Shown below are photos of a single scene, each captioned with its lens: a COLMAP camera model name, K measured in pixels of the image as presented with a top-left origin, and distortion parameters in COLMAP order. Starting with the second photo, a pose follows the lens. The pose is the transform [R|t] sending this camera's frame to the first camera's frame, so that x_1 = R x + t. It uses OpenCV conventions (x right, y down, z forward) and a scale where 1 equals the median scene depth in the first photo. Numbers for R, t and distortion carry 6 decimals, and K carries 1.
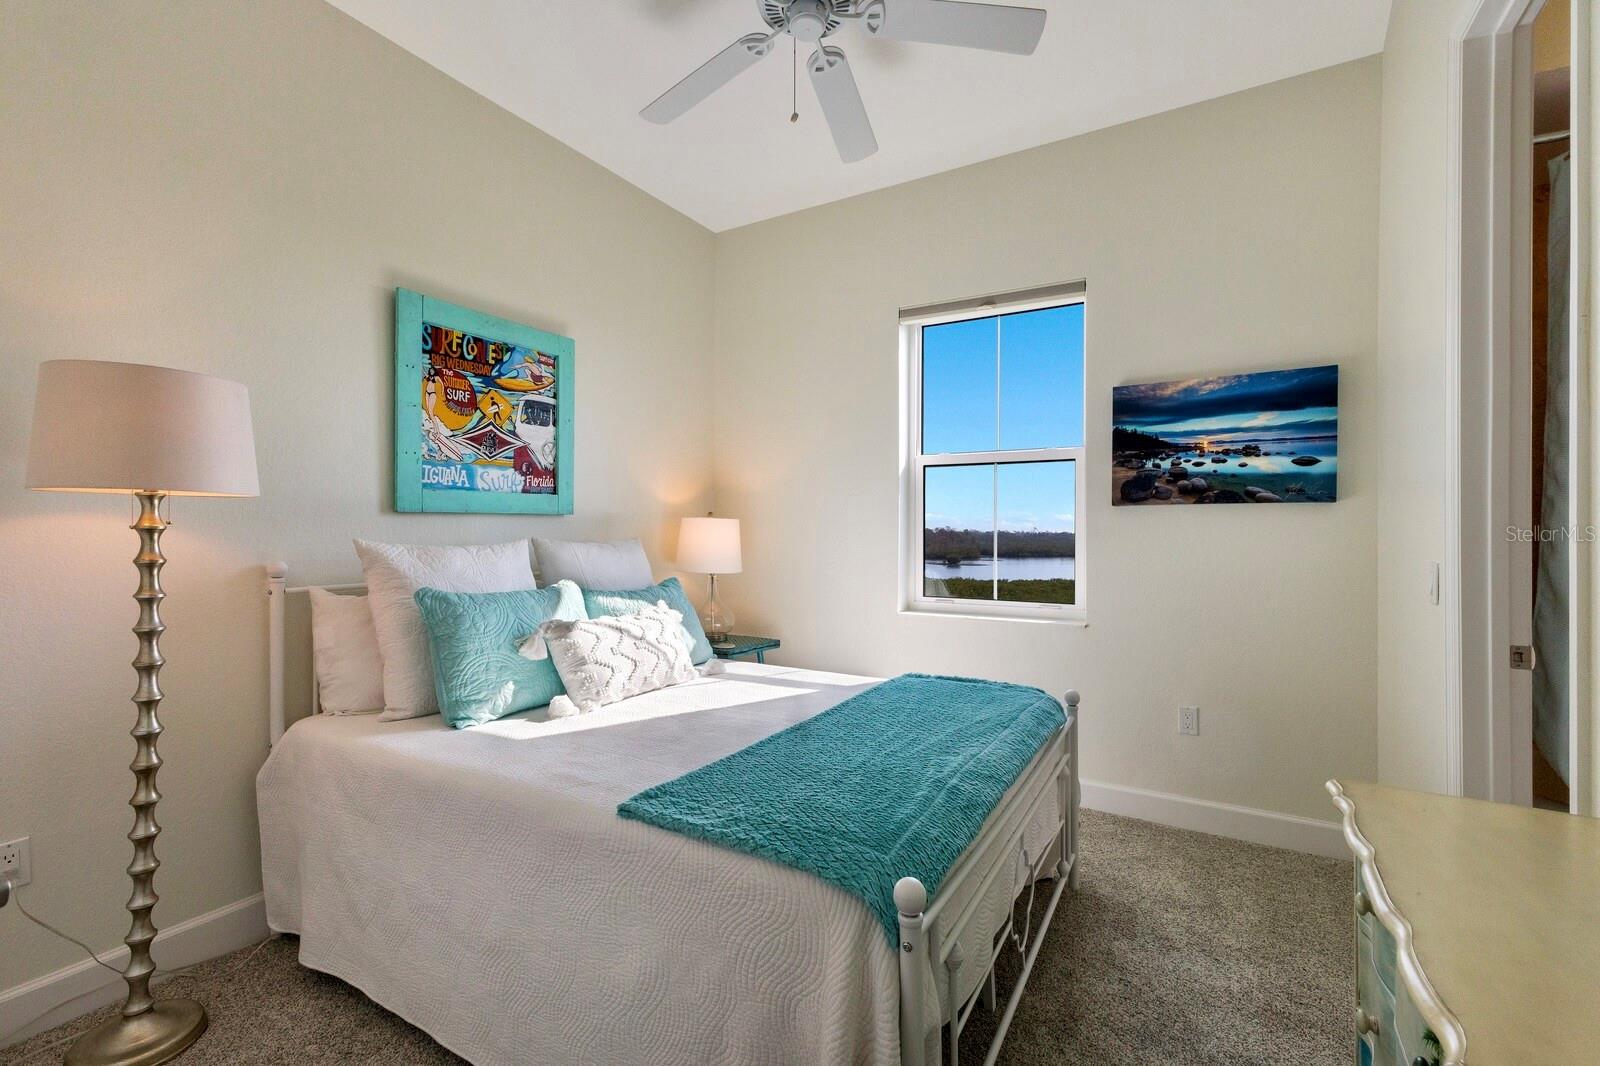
lens RADIAL K [[692.0, 0, 800.4], [0, 692.0, 536.3], [0, 0, 1]] dist [0.000225, 0.000167]
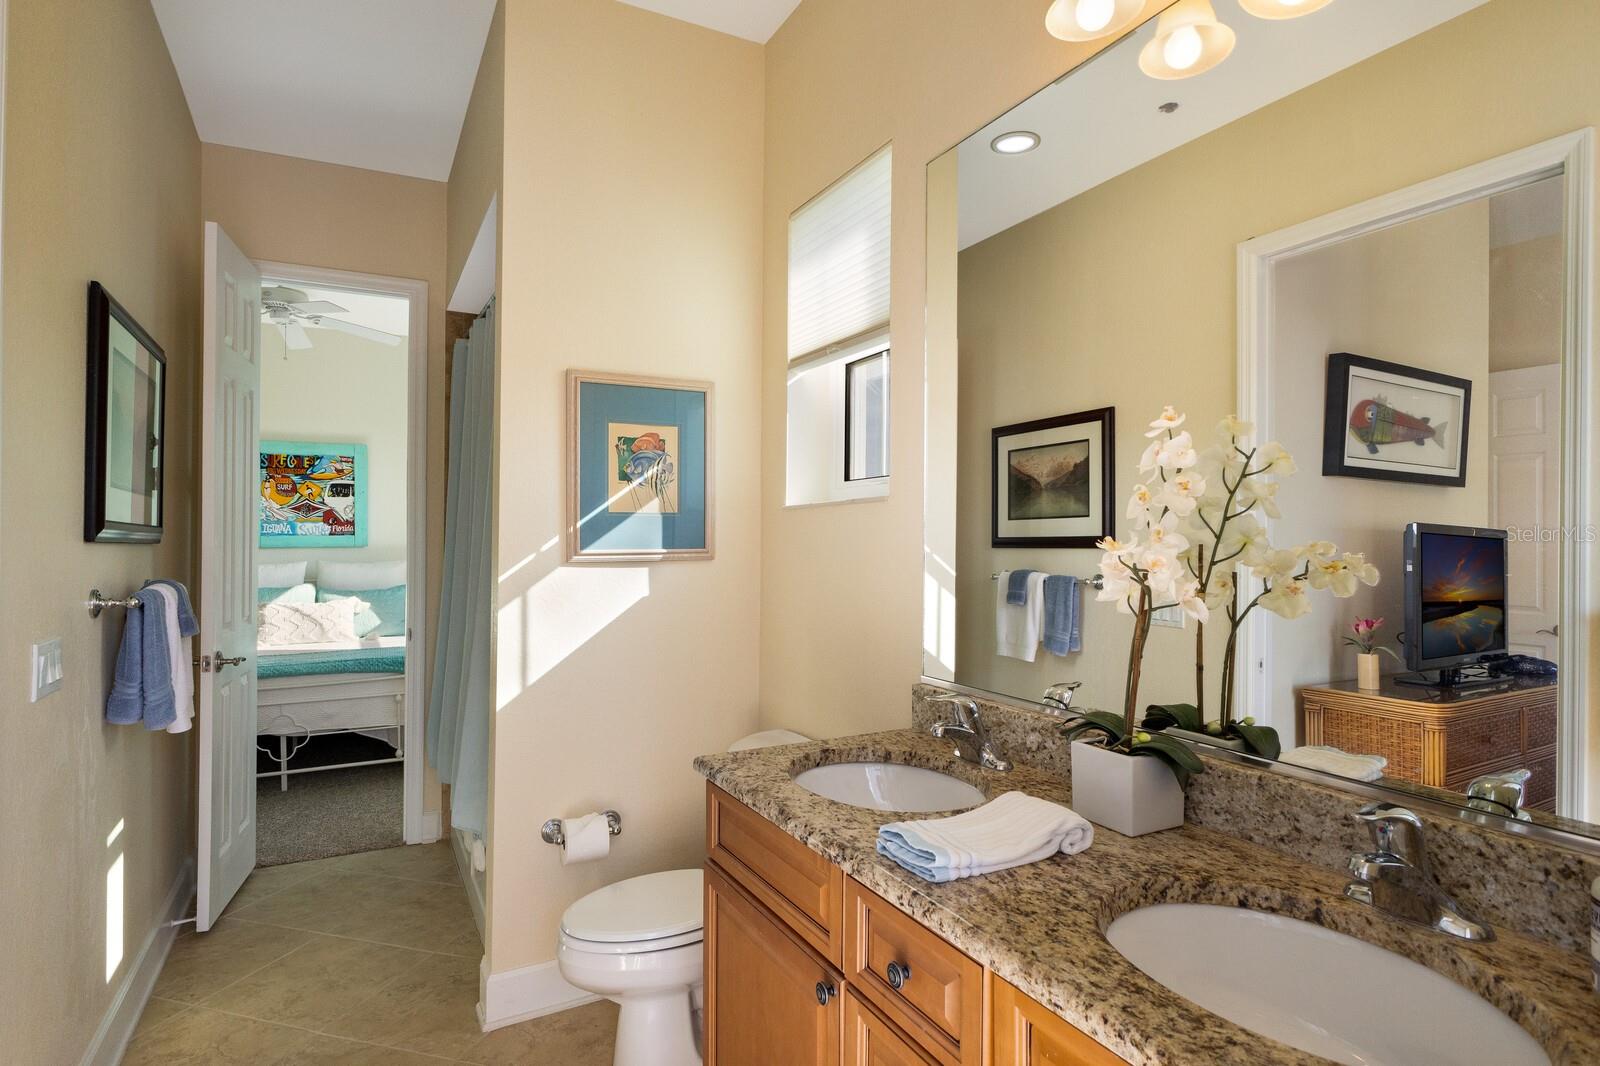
lens RADIAL K [[866.3, 0, 800.0], [0, 866.3, 534.5], [0, 0, 1]] dist [0.001243, 0.000168]
pose [[0.845813, -0.001263, -0.533479, 1.895973], [-0.006576, 0.999897, -0.012793, -0.044757], [0.533440, 0.014329, 0.845717, -0.267546]]
